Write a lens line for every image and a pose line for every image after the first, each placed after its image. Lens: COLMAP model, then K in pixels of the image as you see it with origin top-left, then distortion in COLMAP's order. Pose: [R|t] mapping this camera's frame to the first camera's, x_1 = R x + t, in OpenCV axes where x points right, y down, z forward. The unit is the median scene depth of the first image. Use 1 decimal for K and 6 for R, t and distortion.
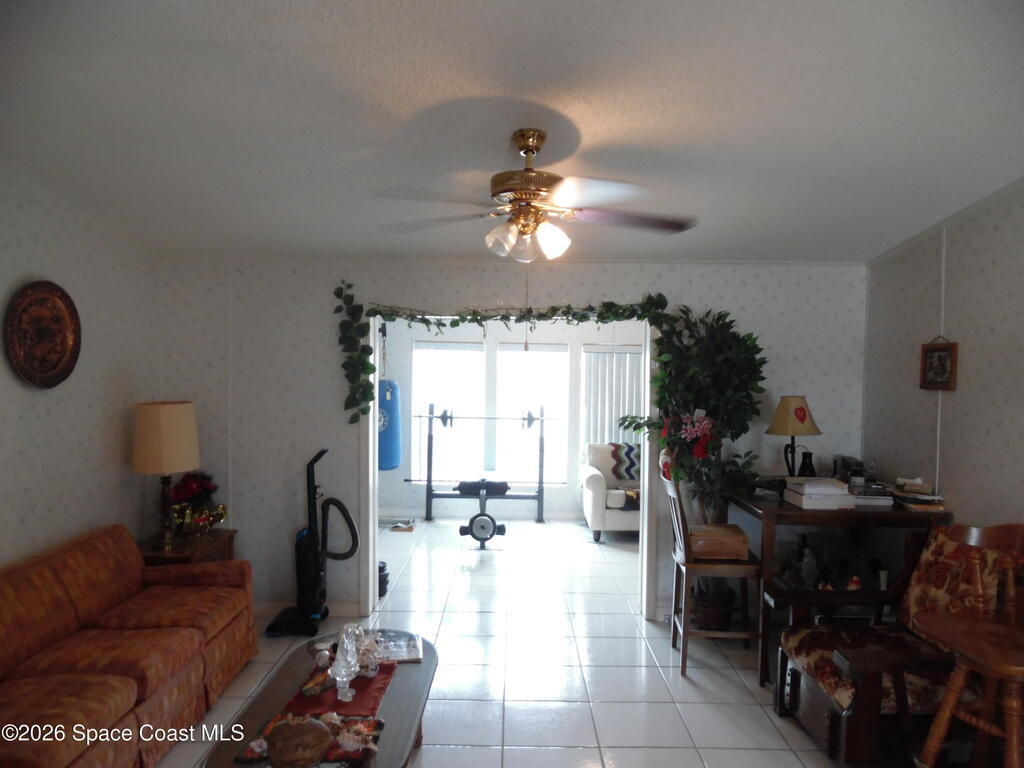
lens RADIAL K [[721.0, 0, 510.1], [0, 721.0, 380.0], [0, 0, 1]] dist [0.001563, -0.017202]
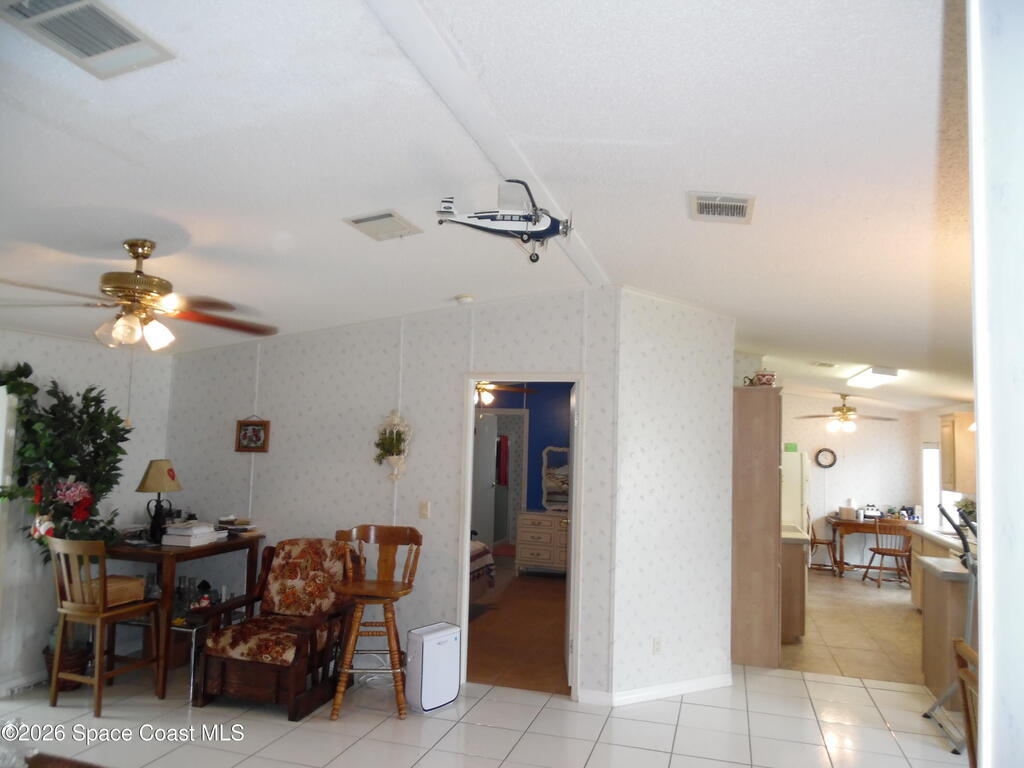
lens RADIAL K [[721.0, 0, 515.1], [0, 721.0, 379.8], [0, 0, 1]] dist [0.001563, -0.017202]
pose [[0.271866, 0.072008, 0.959637, -0.574419], [0.004794, 0.997083, -0.076176, -0.016005], [-0.962323, 0.025310, 0.270728, 0.067752]]
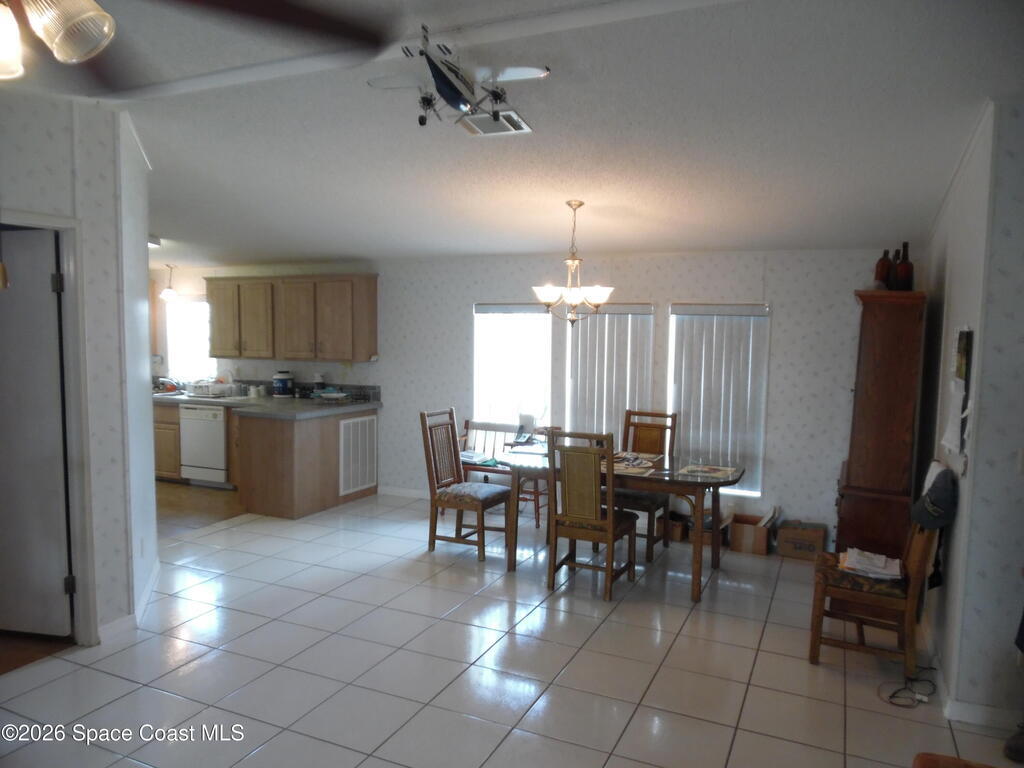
lens RADIAL K [[721.0, 0, 509.8], [0, 721.0, 369.6], [0, 0, 1]] dist [0.001563, -0.017202]
pose [[-0.910281, -0.051664, 0.410755, -0.325098], [-0.012216, 0.995102, 0.098091, -0.025846], [-0.413812, 0.084273, -0.906454, 0.653134]]
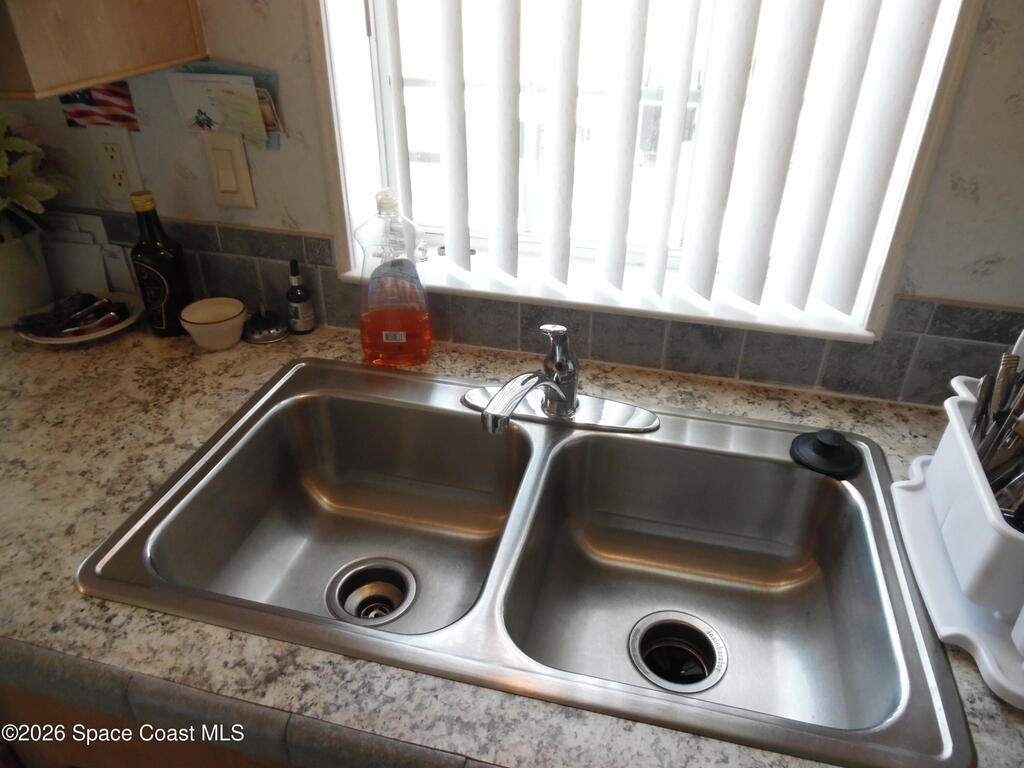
lens RADIAL K [[721.0, 0, 511.5], [0, 721.0, 384.0], [0, 0, 1]] dist [0.001563, -0.017202]
pose [[-0.972275, -0.140189, 0.187161, 0.845090], [-0.010222, 0.825088, 0.564911, 0.065054], [-0.233618, 0.547336, -0.803645, -0.235226]]
